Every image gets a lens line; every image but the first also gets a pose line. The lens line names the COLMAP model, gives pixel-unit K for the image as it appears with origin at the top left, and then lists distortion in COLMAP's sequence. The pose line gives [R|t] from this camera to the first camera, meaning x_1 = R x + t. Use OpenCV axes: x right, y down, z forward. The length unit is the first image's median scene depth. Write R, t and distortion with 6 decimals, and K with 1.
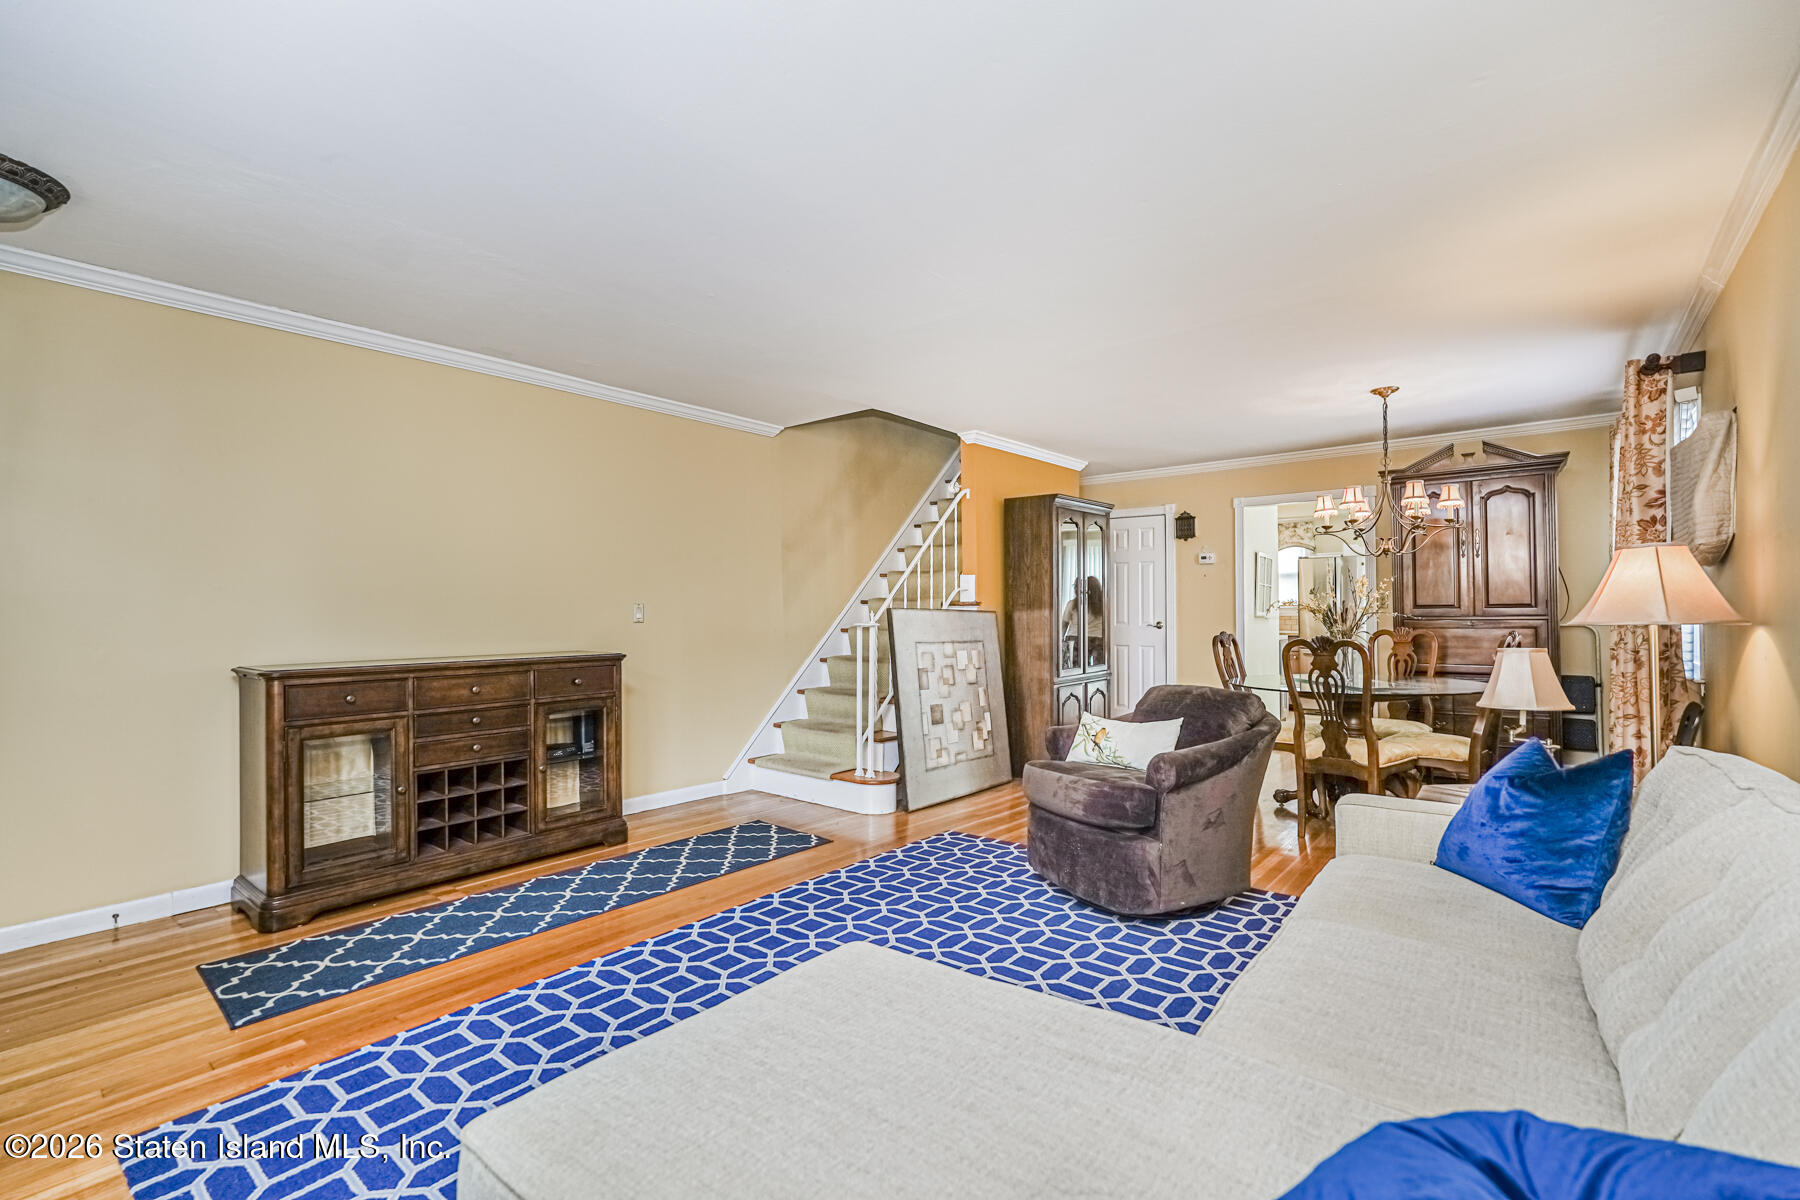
lens RADIAL K [[793.2, 0, 904.6], [0, 793.2, 607.3], [0, 0, 1]] dist [-0.012978, 0.007770]
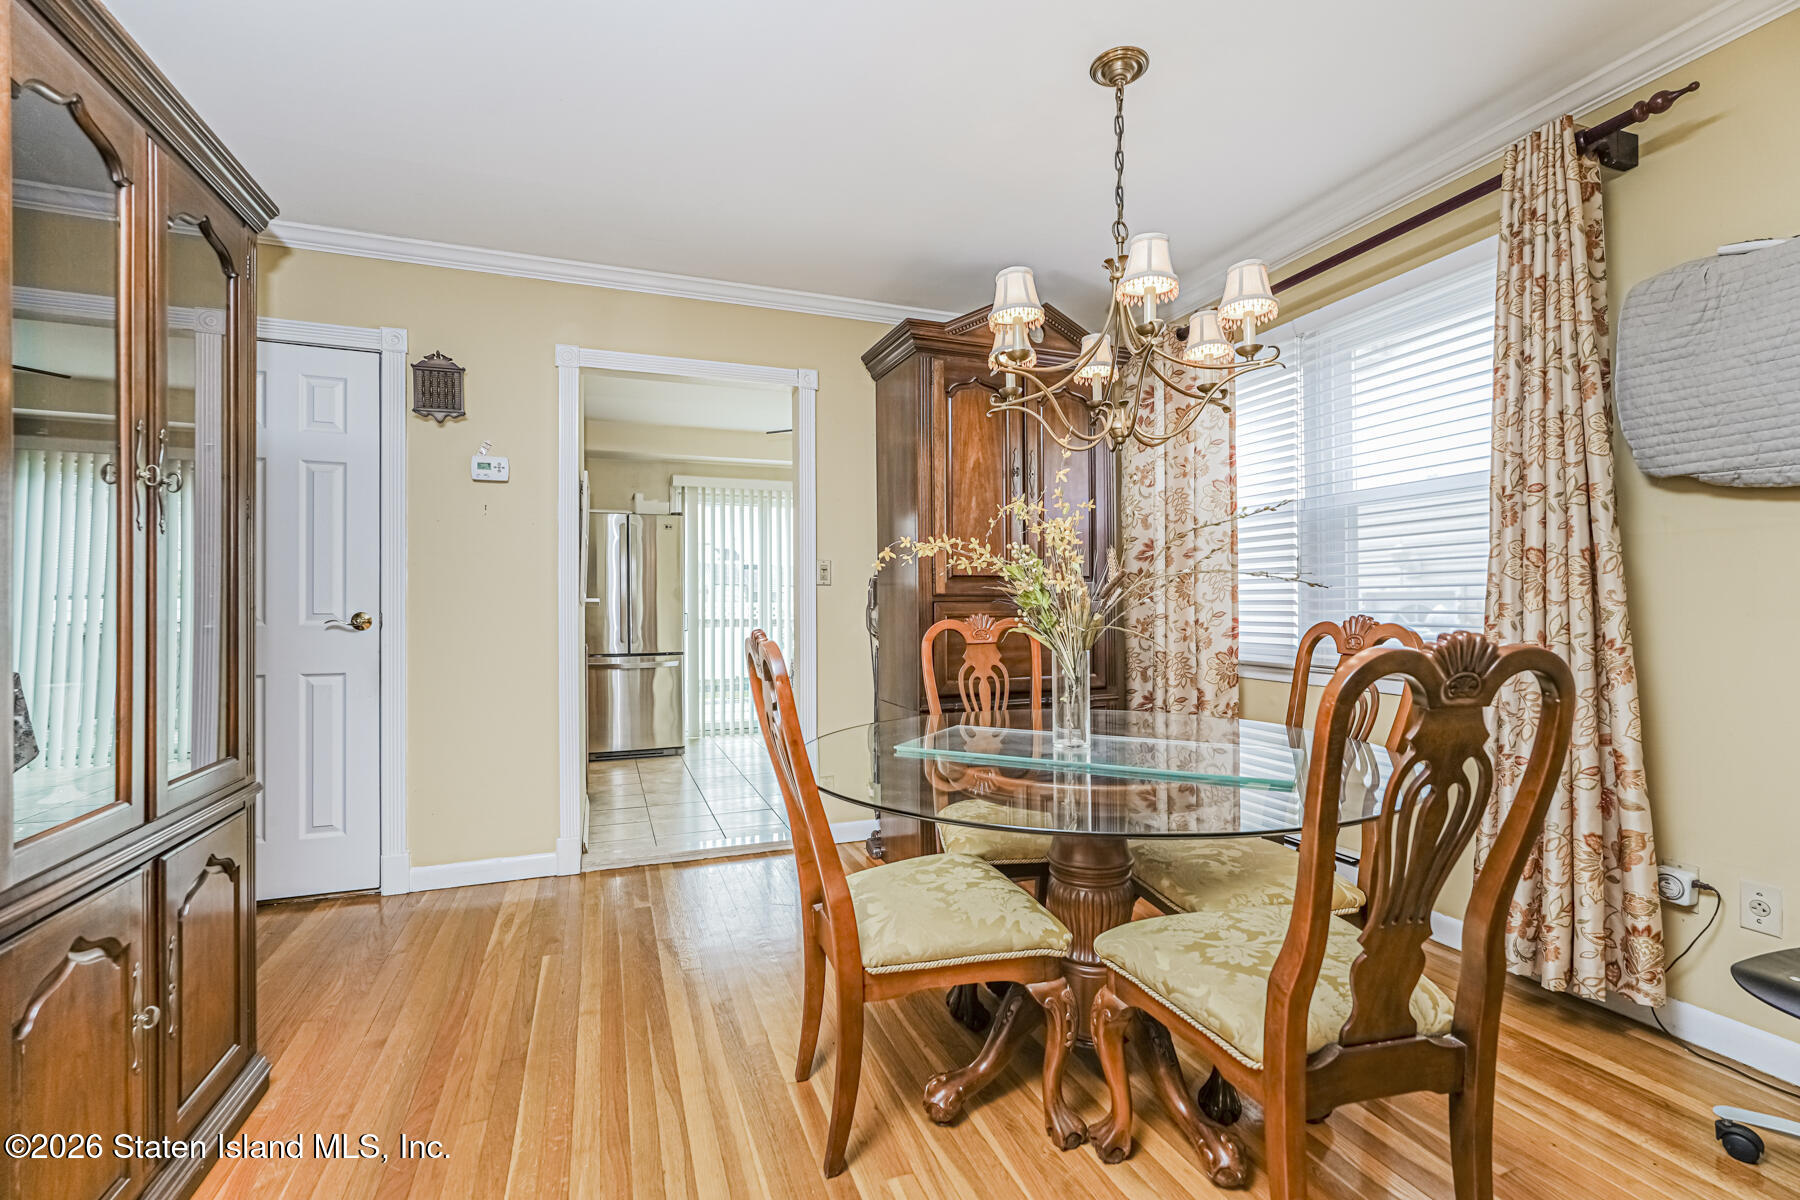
lens RADIAL K [[805.4, 0, 893.3], [0, 805.4, 596.3], [0, 0, 1]] dist [0.035438, -0.000034]
pose [[0.508513, 0.015473, 0.860915, 0.189997], [-0.005609, 0.999877, -0.014658, 0.029473], [-0.861036, 0.002625, 0.508537, 1.055016]]
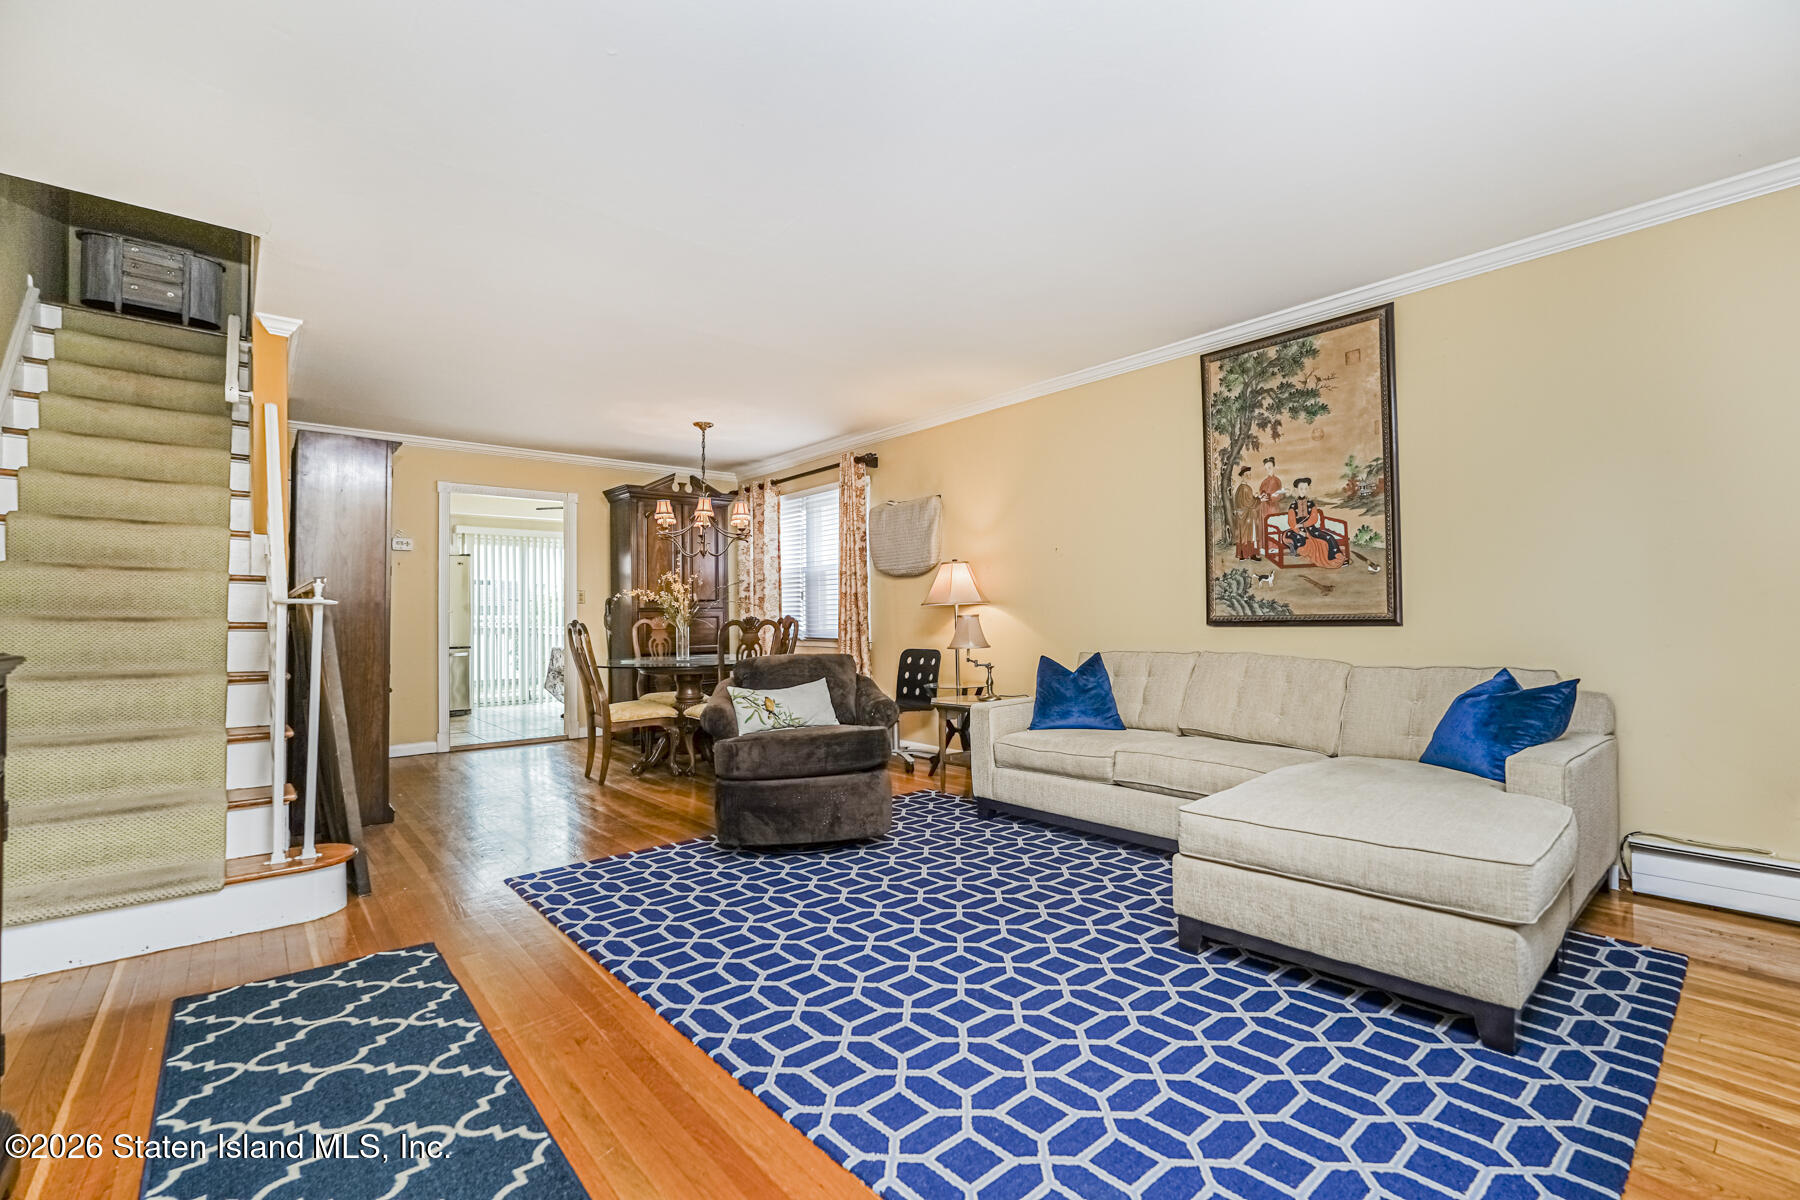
lens RADIAL K [[793.3, 0, 902.5], [0, 793.3, 604.6], [0, 0, 1]] dist [-0.016257, 0.009160]
pose [[0.183837, 0.020353, 0.982746, -0.678637], [0.001403, 0.999779, -0.020968, 0.044719], [-0.982956, 0.005234, 0.183768, 0.552693]]
